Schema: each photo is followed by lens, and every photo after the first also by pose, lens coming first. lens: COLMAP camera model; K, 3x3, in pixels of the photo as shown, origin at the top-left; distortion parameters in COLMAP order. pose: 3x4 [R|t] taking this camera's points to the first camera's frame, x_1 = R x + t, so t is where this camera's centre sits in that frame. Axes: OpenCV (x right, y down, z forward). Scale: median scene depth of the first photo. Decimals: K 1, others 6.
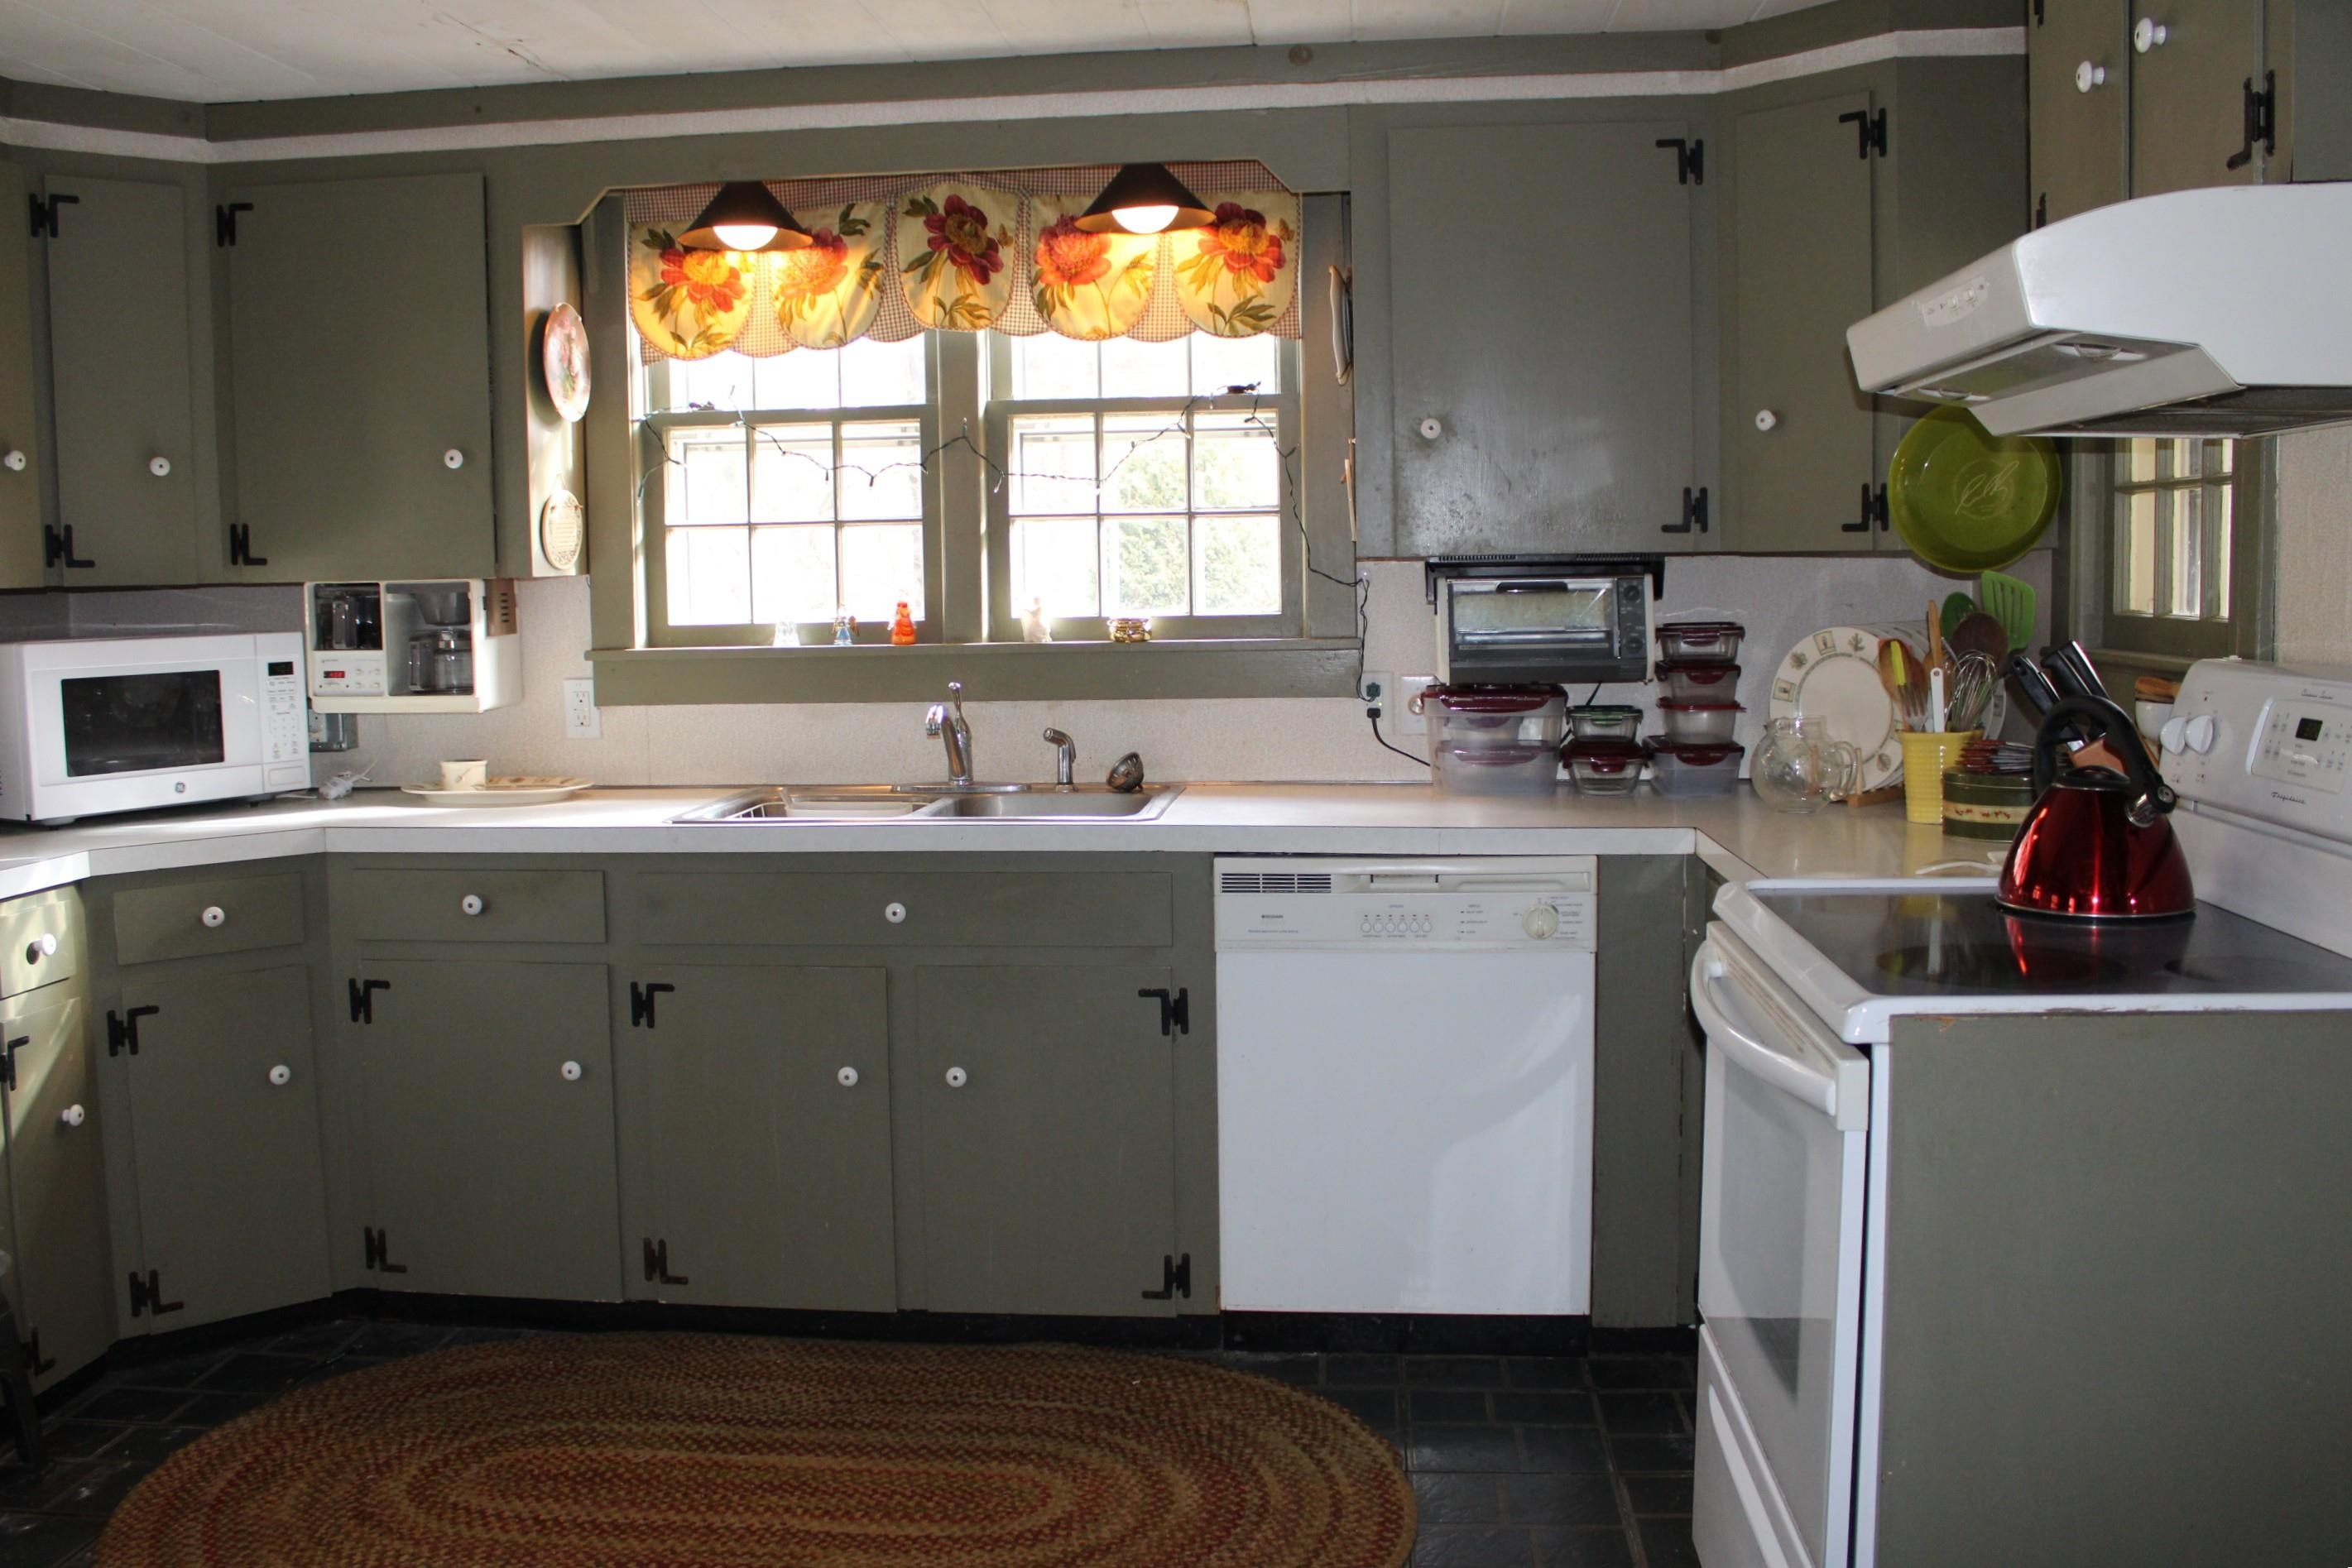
lens RADIAL K [[2015.8, 0, 1165.5], [0, 2015.8, 762.9], [0, 0, 1]] dist [-0.157638, 0.128152]
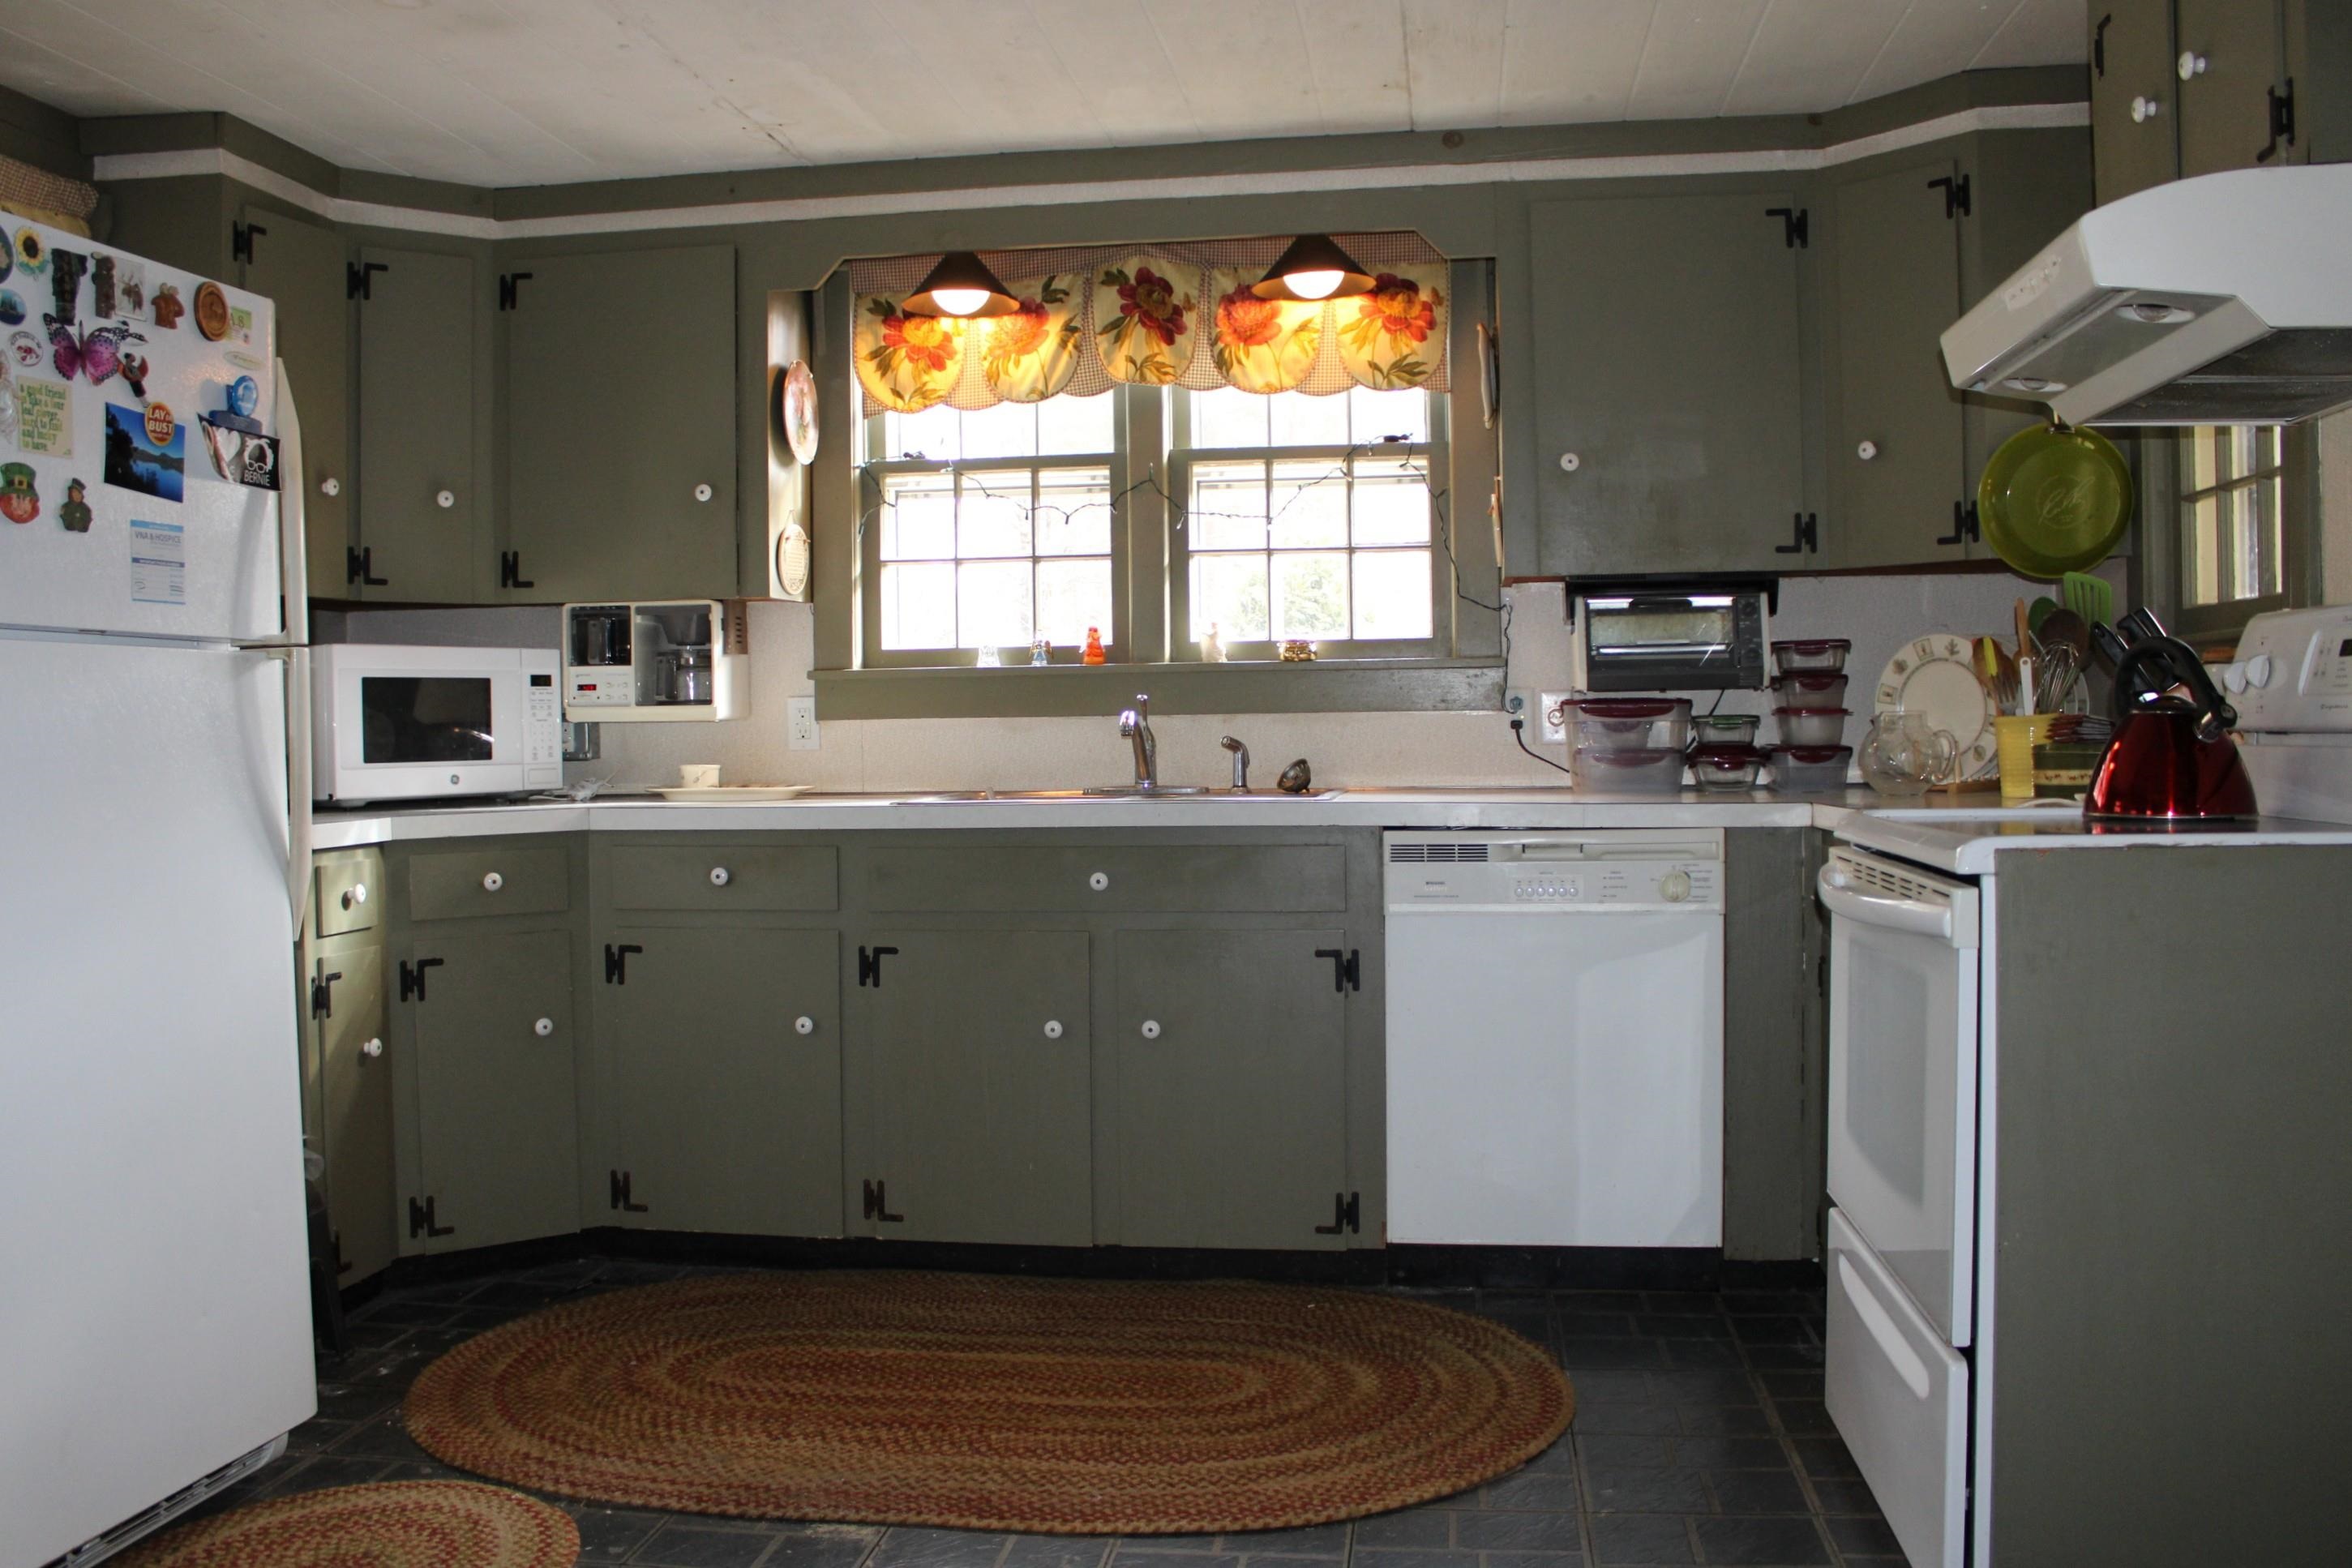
lens RADIAL K [[1967.0, 0, 1175.1], [0, 1967.0, 761.5], [0, 0, 1]] dist [-0.162371, 0.138910]
pose [[0.998981, 0.003572, -0.045002, -0.041266], [-0.006780, 0.997430, -0.071328, 0.083952], [0.044631, 0.071560, 0.996437, -0.098533]]
